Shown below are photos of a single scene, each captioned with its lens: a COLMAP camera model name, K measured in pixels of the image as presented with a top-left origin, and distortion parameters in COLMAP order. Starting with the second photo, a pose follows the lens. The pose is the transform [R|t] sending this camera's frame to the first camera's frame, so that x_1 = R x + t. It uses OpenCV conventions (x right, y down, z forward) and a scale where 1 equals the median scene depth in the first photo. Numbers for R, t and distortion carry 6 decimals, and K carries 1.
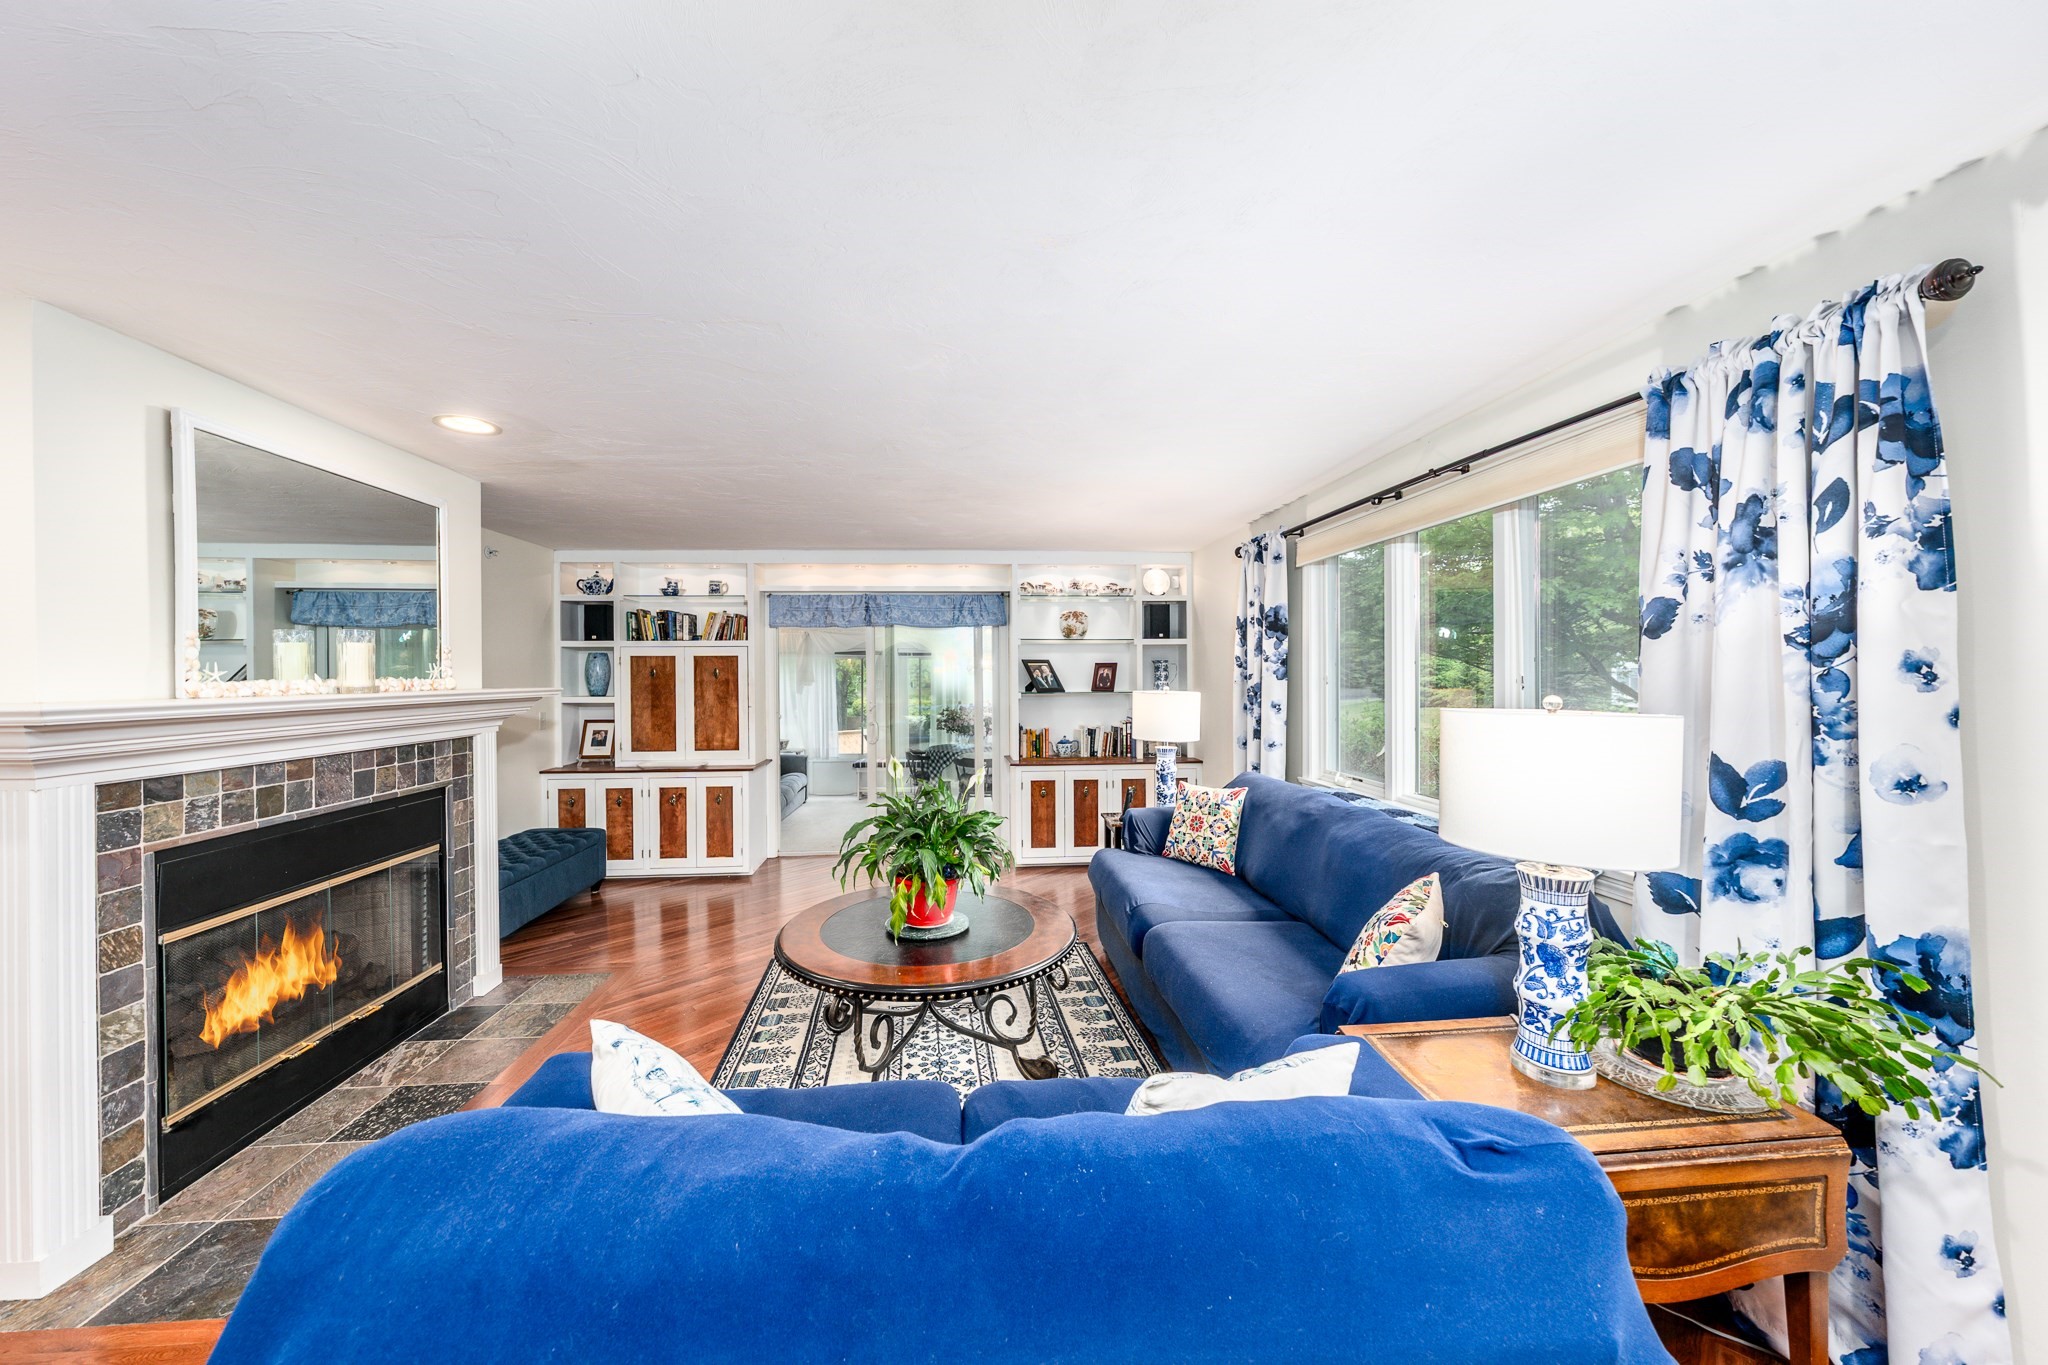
lens RADIAL K [[708.0, 0, 1006.8], [0, 708.0, 683.6], [0, 0, 1]] dist [0.001748, 0.000312]
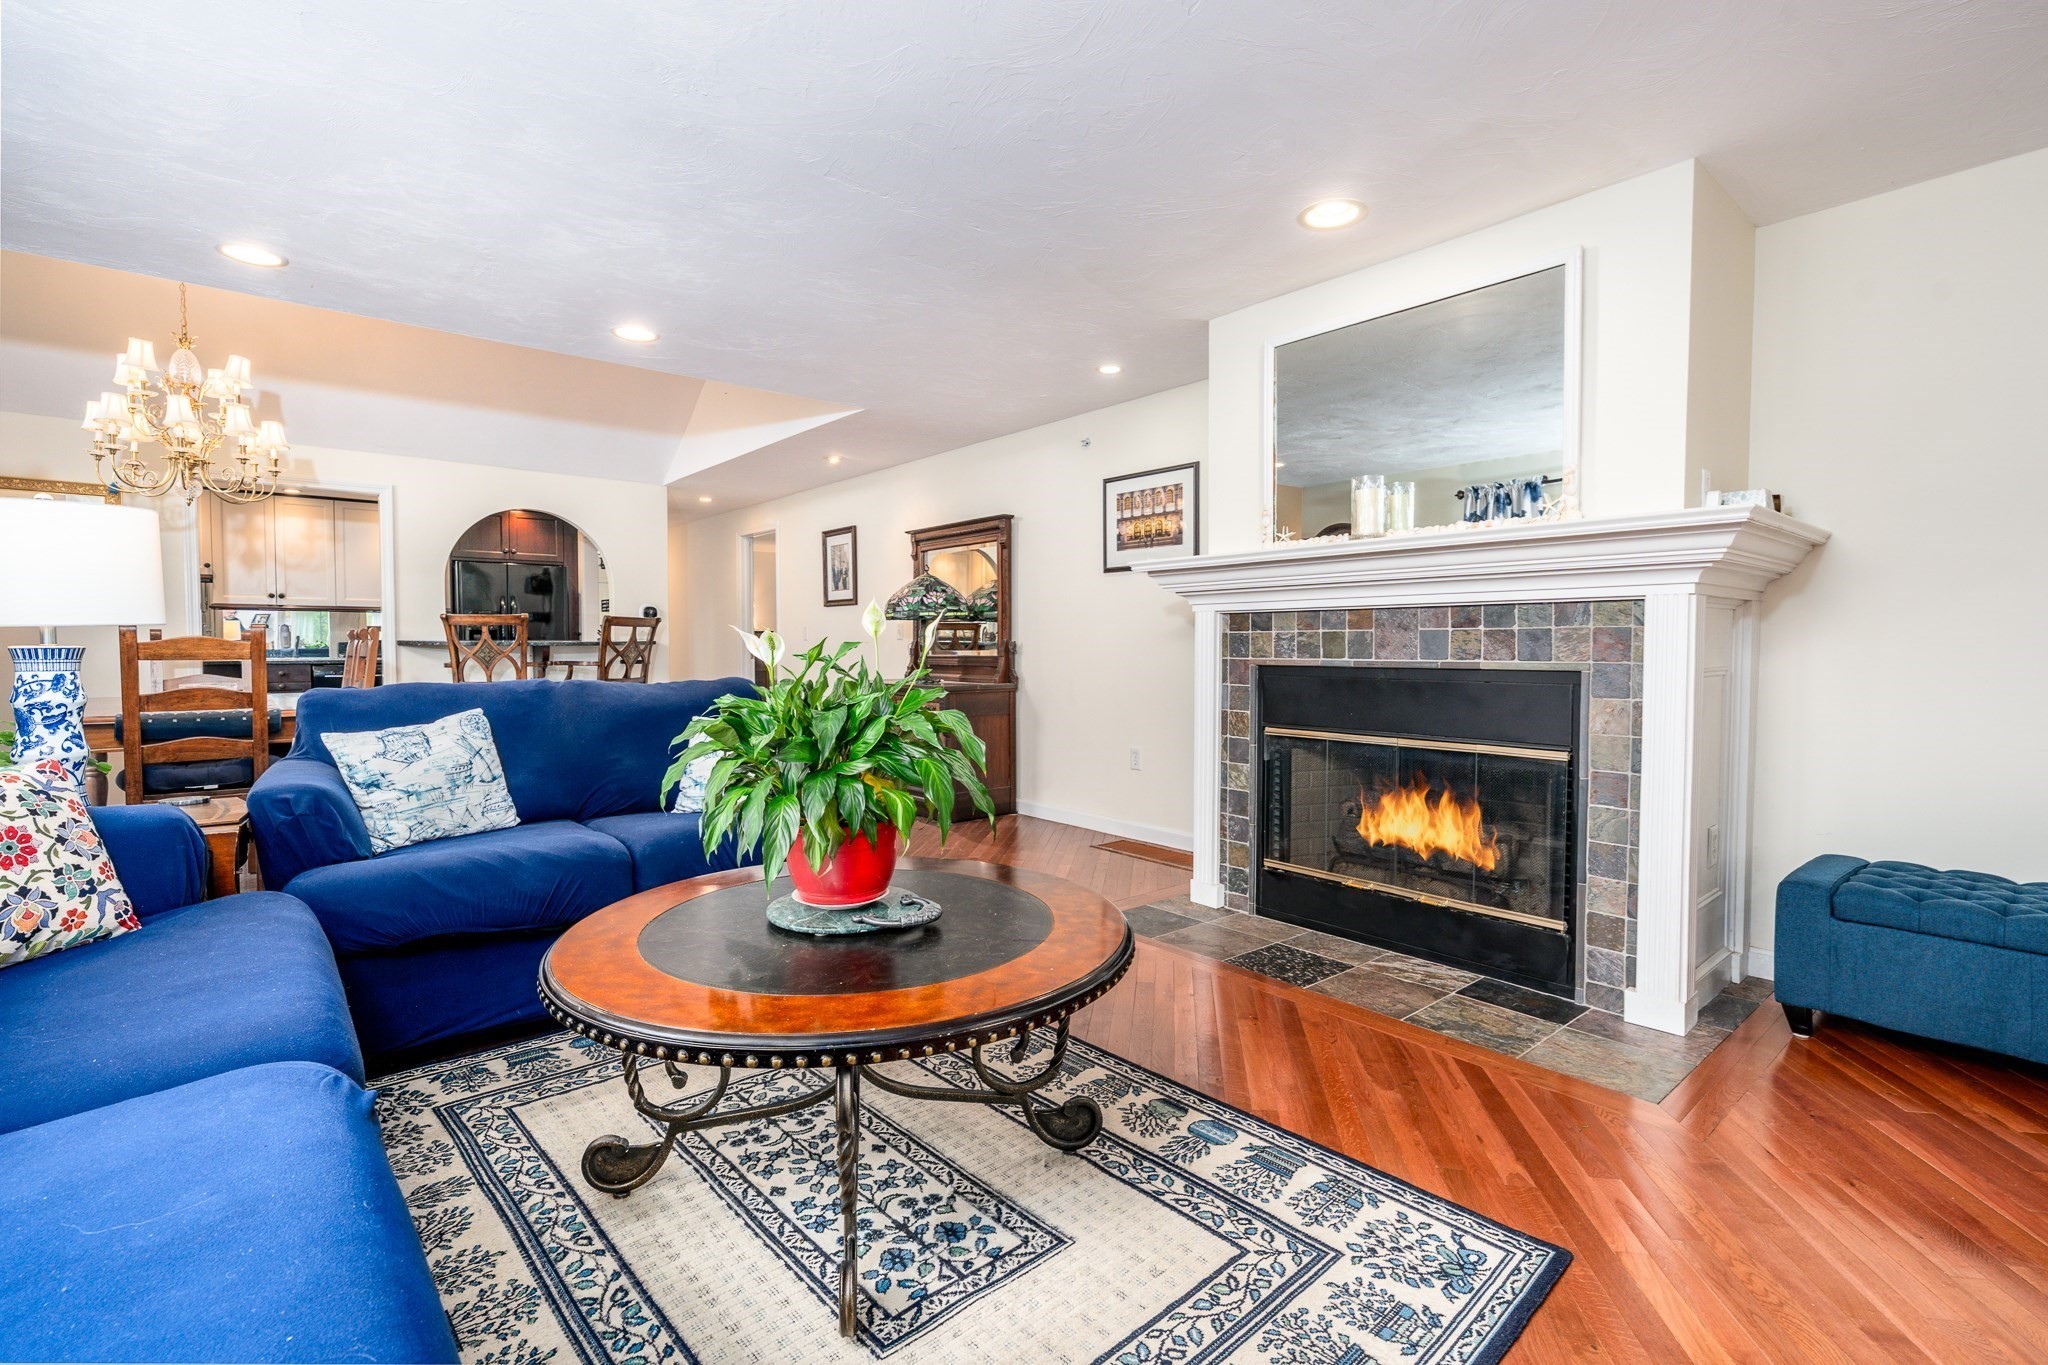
lens RADIAL K [[931.2, 0, 1021.7], [0, 931.2, 678.5], [0, 0, 1]] dist [0.002031, 0.000022]
pose [[-0.815231, 0.030923, -0.578310, 0.186598], [0.000288, 0.998595, 0.052989, 0.120788], [0.579136, 0.043032, -0.814094, 1.641566]]
